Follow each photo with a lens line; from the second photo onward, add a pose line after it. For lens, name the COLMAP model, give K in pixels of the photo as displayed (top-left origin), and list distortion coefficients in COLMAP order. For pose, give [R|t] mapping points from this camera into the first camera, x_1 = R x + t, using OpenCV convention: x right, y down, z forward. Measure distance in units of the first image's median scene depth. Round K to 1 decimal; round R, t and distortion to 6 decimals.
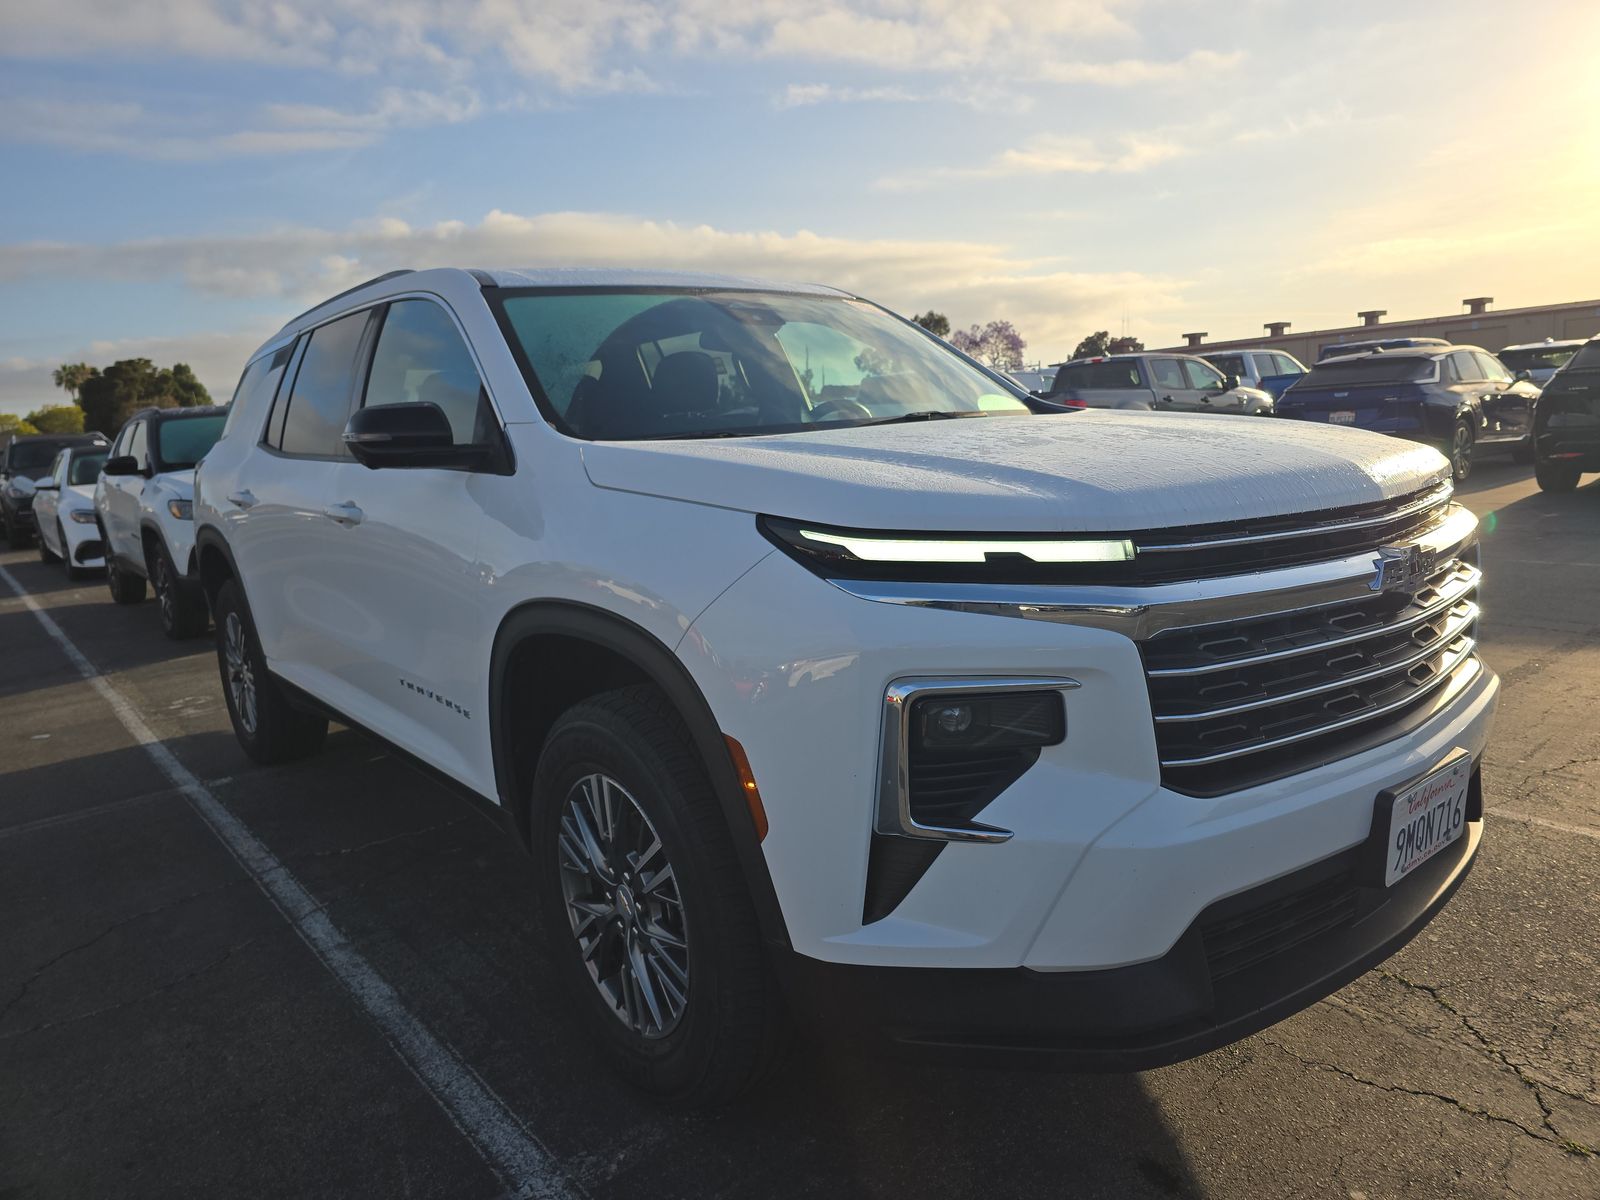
lens RADIAL K [[1065.1, 0, 807.6], [0, 1065.1, 599.2], [0, 0, 1]] dist [0.065690, -0.039425]
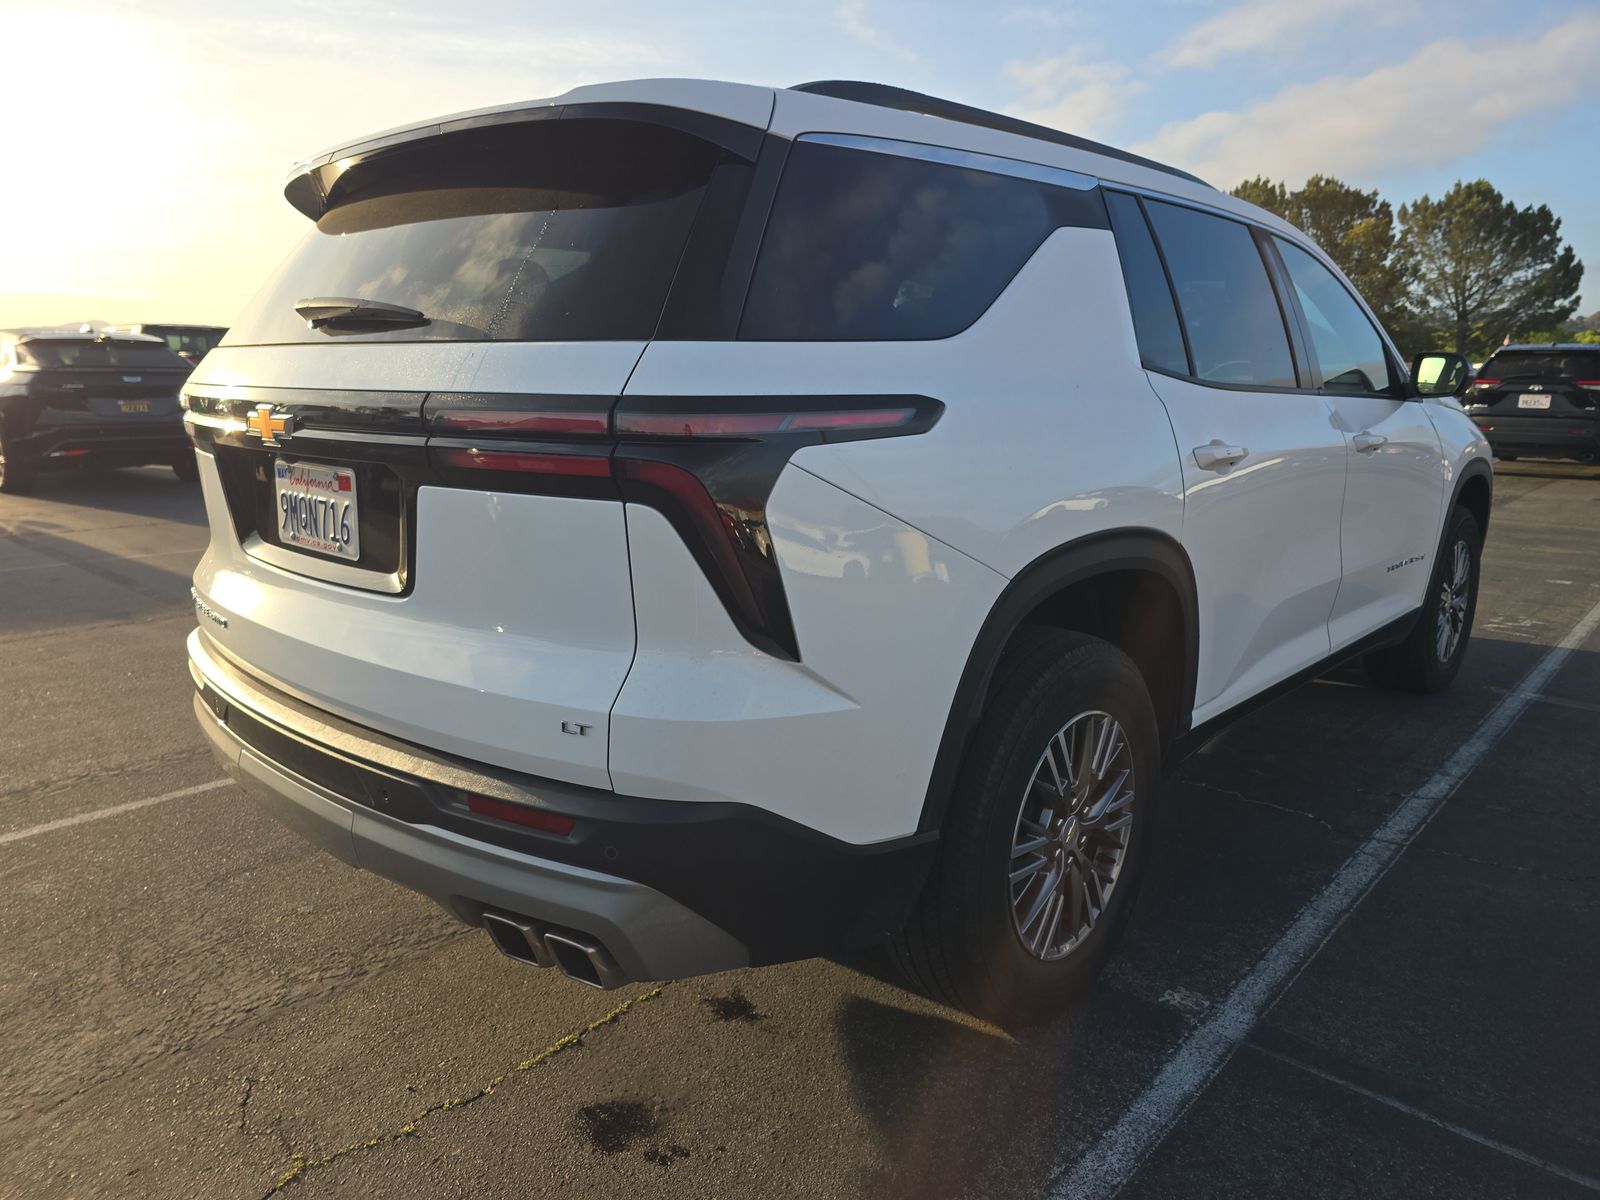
lens RADIAL K [[1065.1, 0, 807.6], [0, 1065.1, 599.2], [0, 0, 1]] dist [0.065690, -0.039425]
pose [[-0.136605, -0.163590, 0.977025, -1.345946], [0.184854, 0.964737, 0.187379, -0.219116], [-0.973225, 0.206204, -0.101548, 1.589249]]
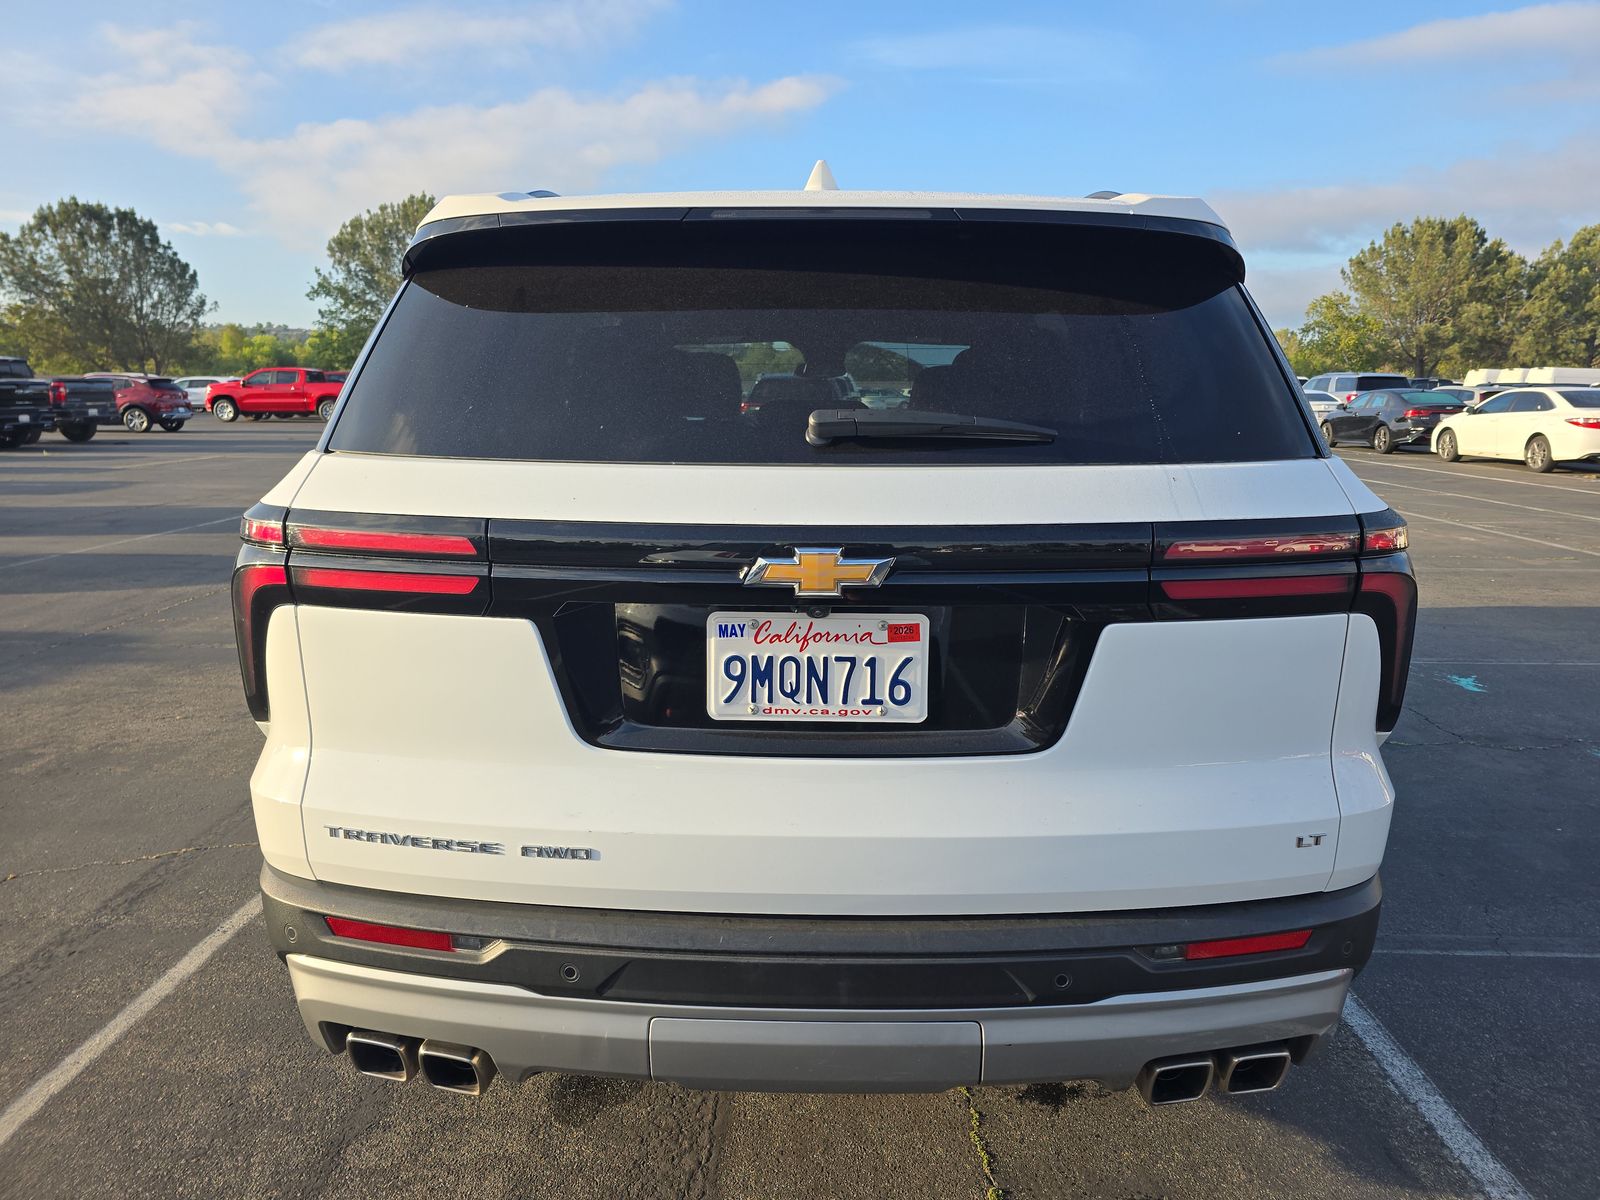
lens RADIAL K [[1065.1, 0, 807.6], [0, 1065.1, 599.2], [0, 0, 1]] dist [0.065690, -0.039425]
pose [[-0.747881, -0.089850, 0.657724, -1.005703], [0.151099, 0.941750, 0.300461, -0.381084], [-0.646408, 0.324091, -0.690740, 2.117248]]
